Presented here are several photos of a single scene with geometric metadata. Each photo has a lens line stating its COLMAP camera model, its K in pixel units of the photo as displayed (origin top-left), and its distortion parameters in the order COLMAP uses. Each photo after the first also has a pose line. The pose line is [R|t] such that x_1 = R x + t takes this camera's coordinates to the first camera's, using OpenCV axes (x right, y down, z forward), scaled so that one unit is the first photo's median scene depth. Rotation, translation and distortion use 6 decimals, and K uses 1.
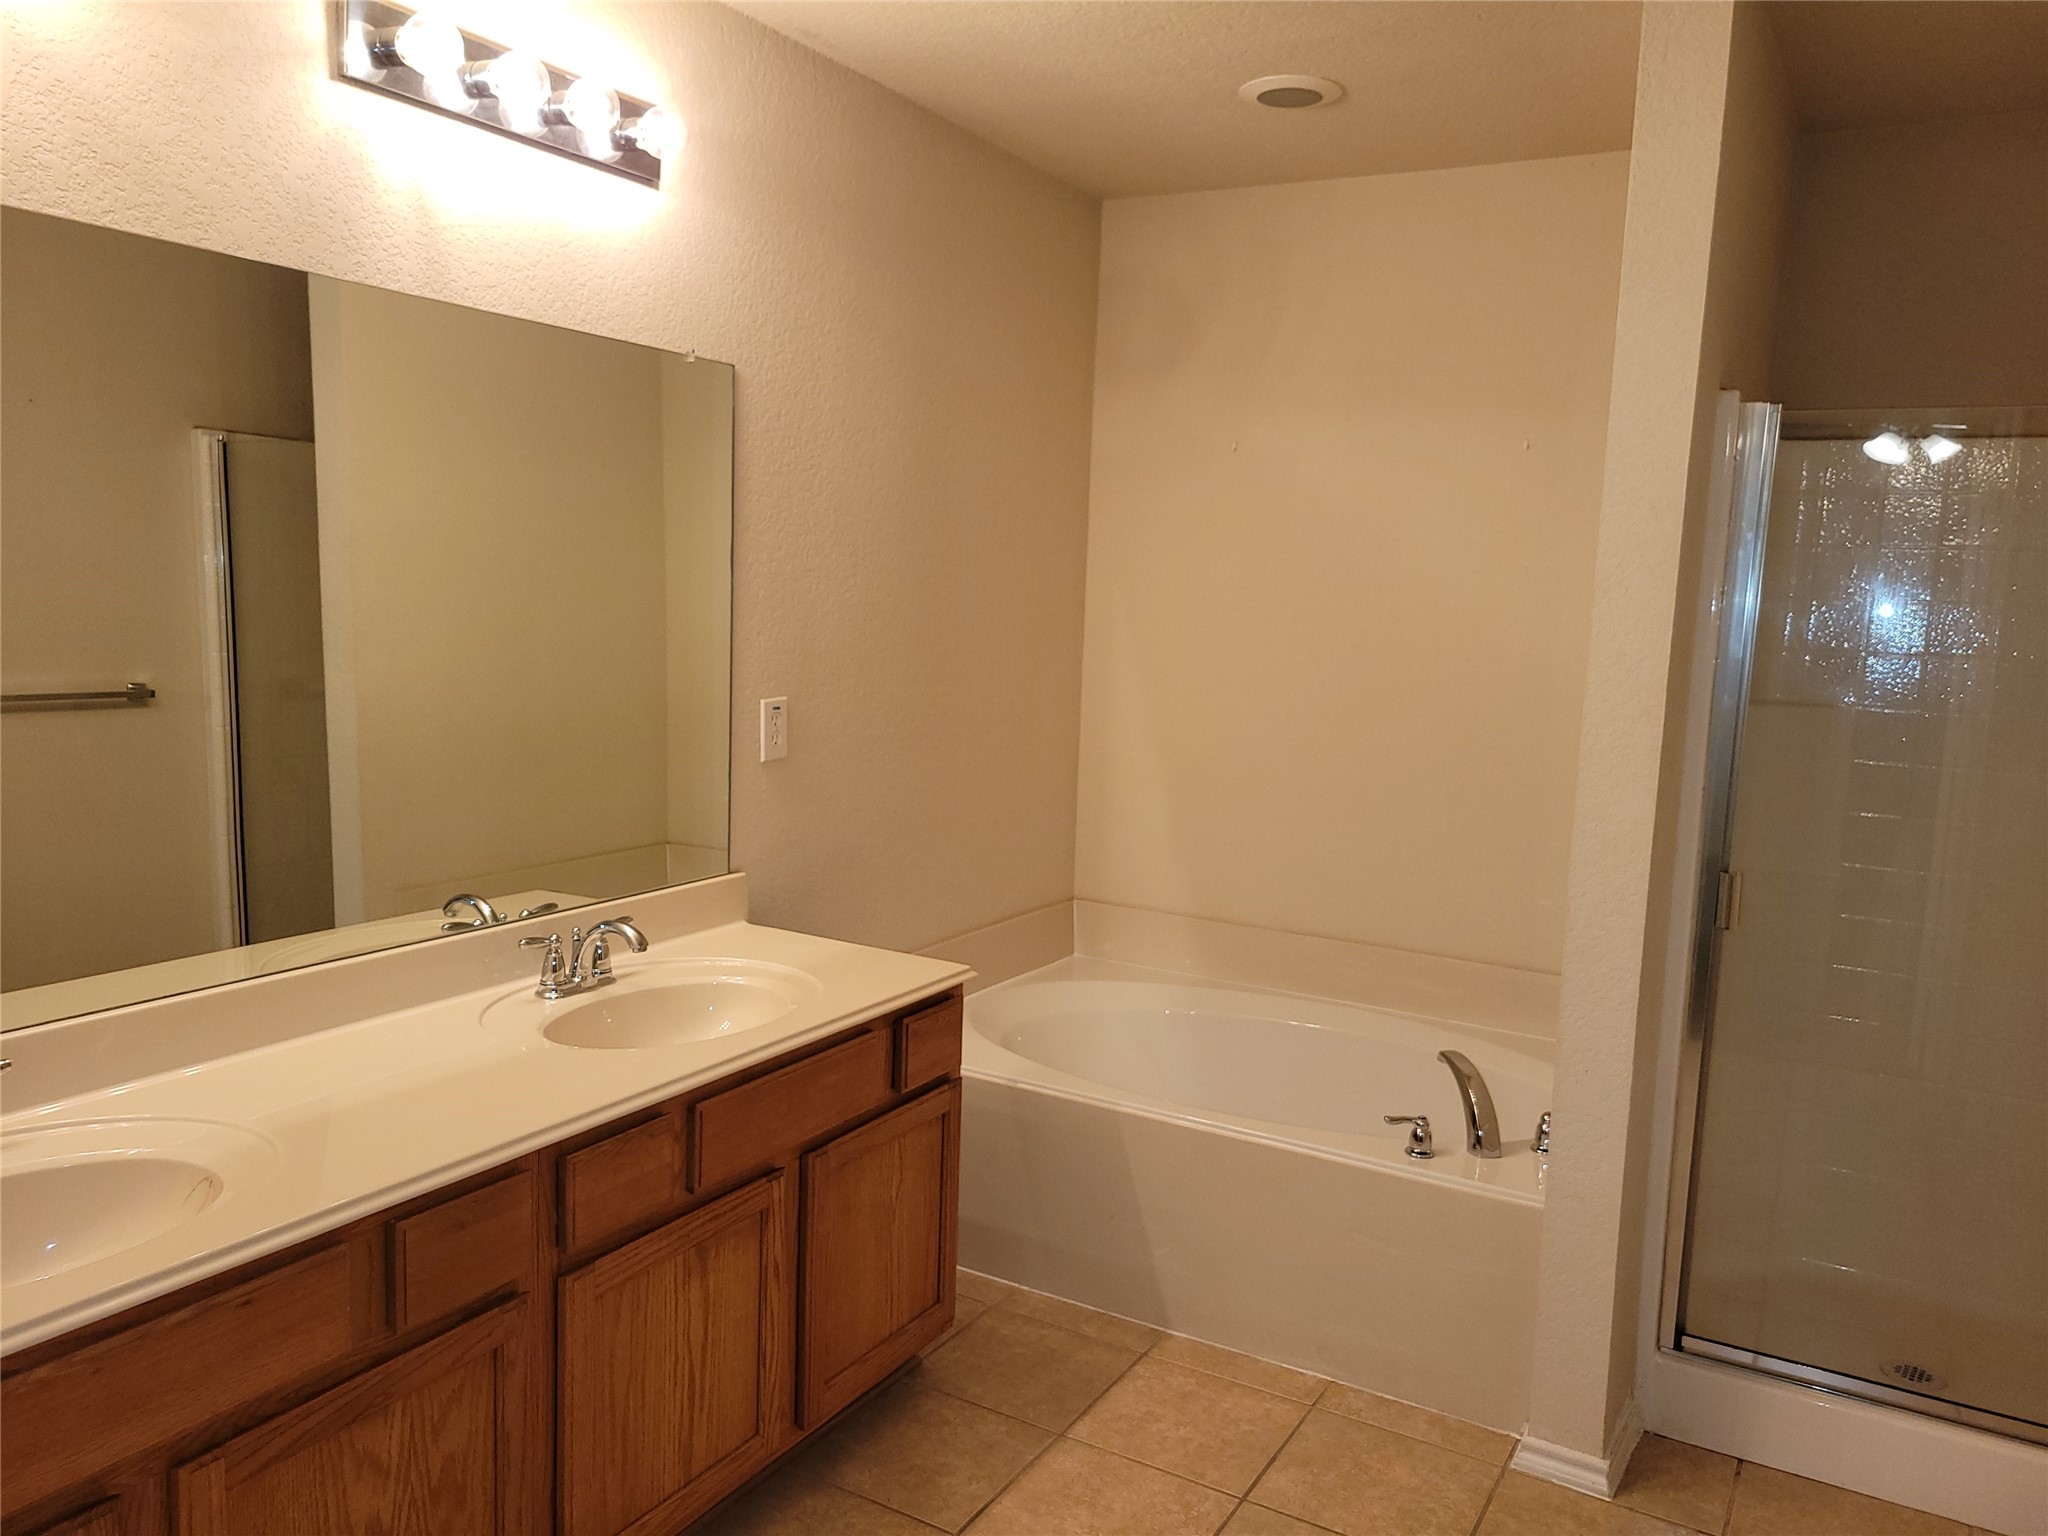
lens RADIAL K [[1539.1, 0, 1025.3], [0, 1539.1, 771.5], [0, 0, 1]] dist [0.032903, 0.002477]
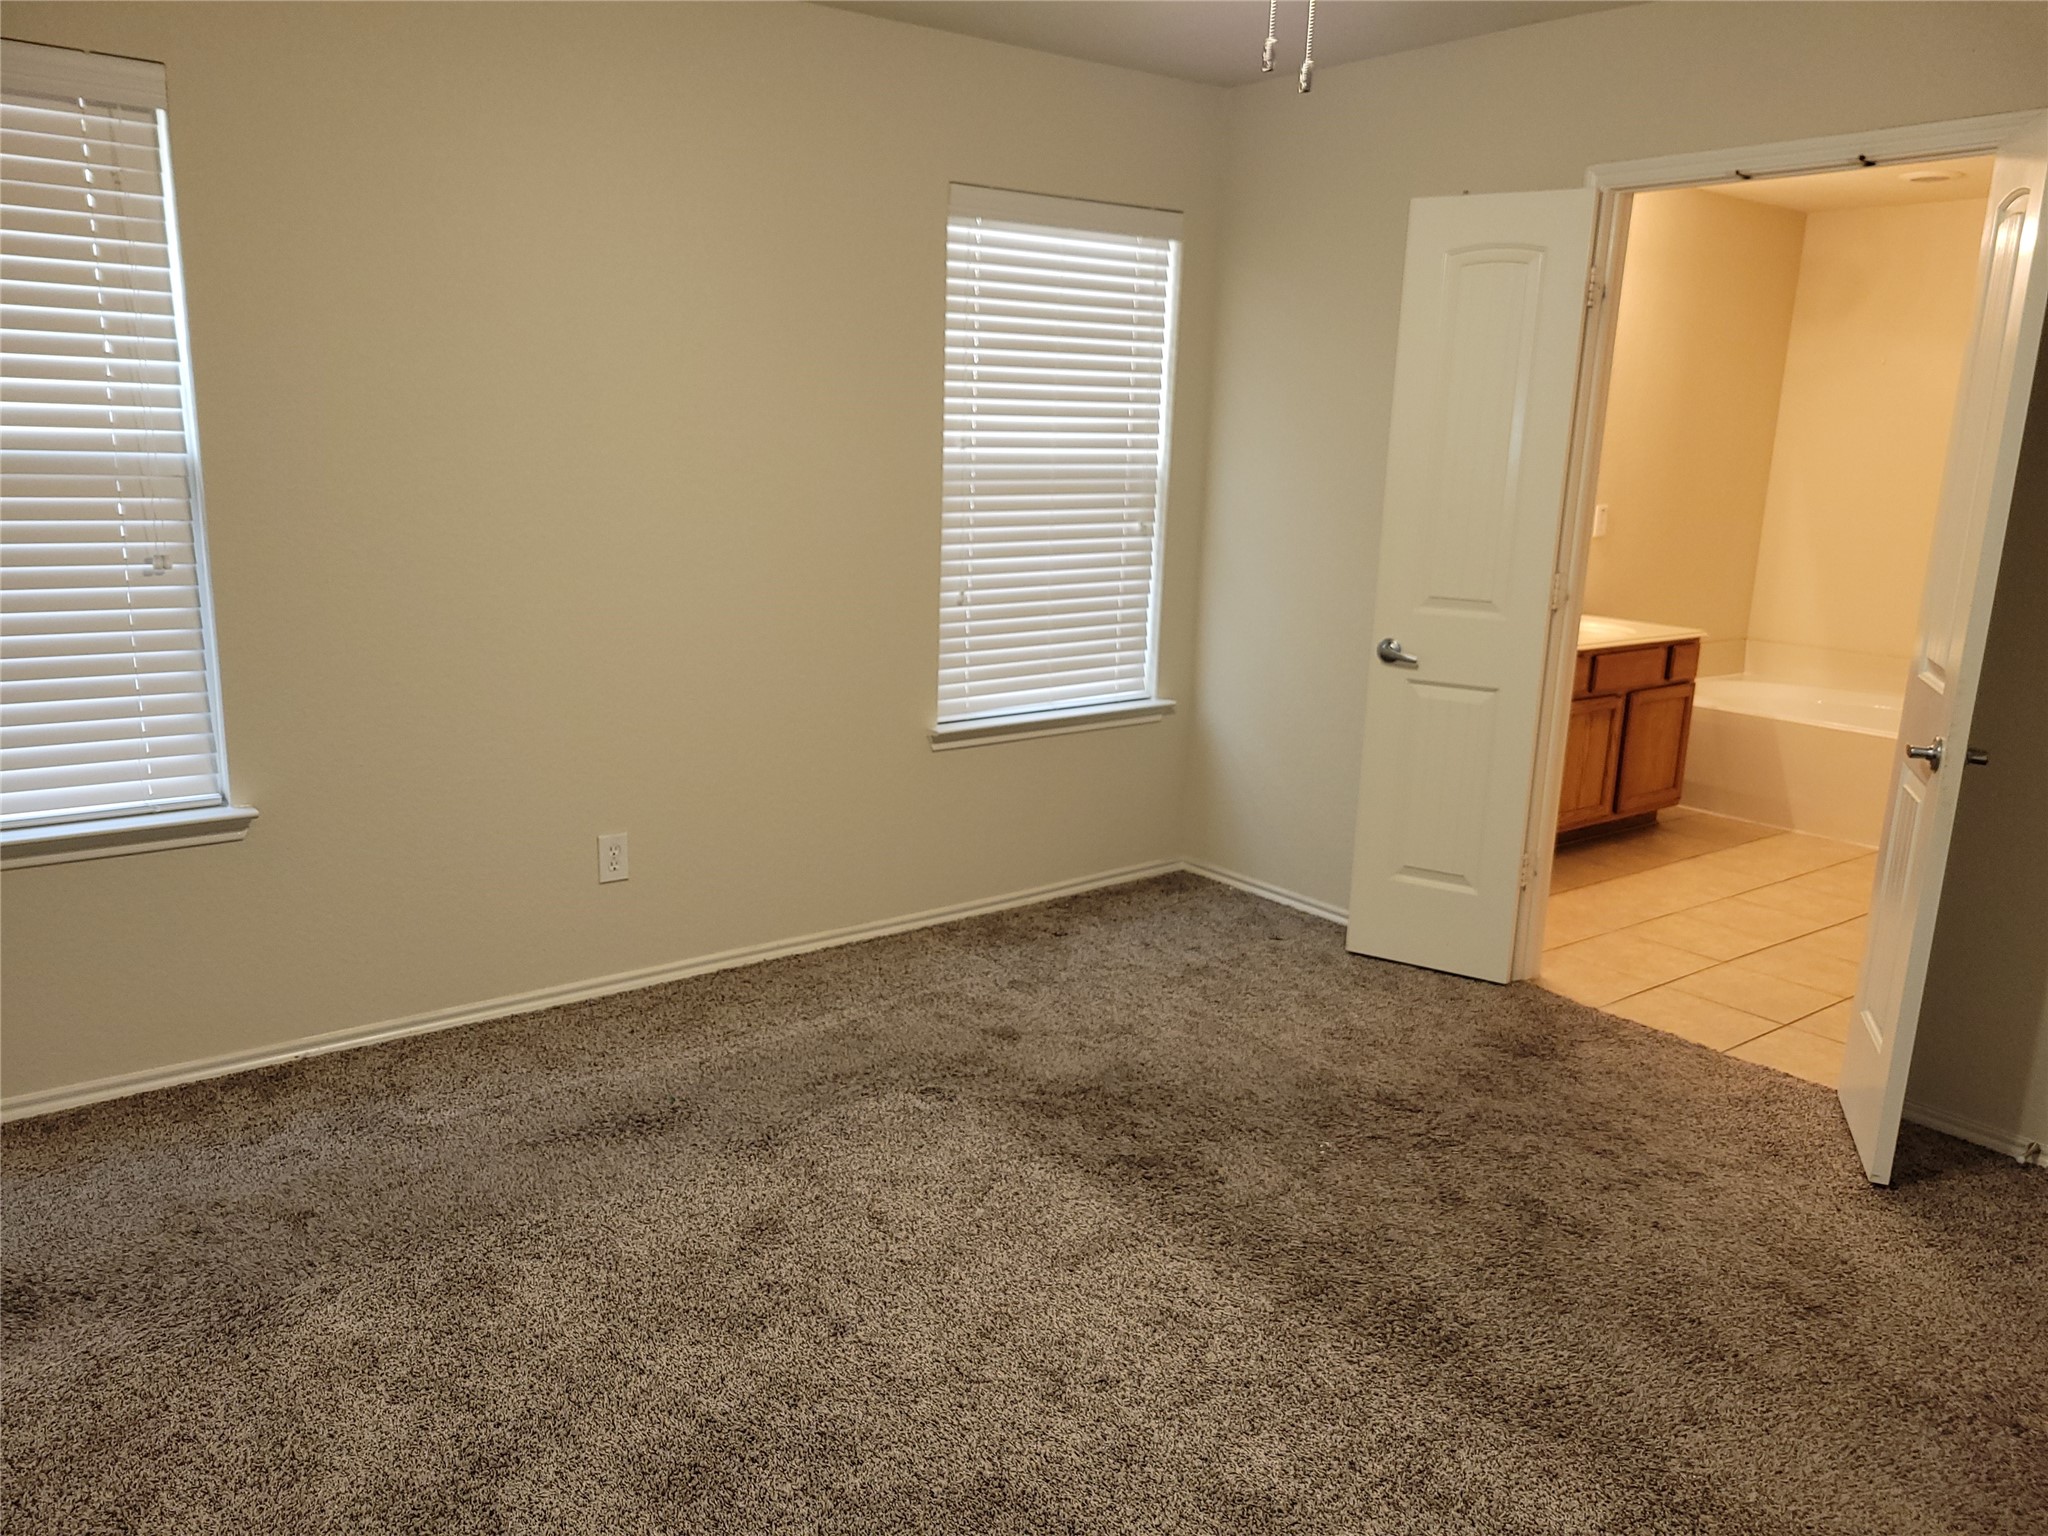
lens RADIAL K [[1539.1, 0, 1023.5], [0, 1539.1, 759.4], [0, 0, 1]] dist [0.032903, 0.002477]
pose [[0.926513, 0.072325, -0.369245, -0.110100], [-0.042347, 0.995161, 0.088668, 0.162805], [0.373871, -0.066515, 0.925092, -1.409180]]
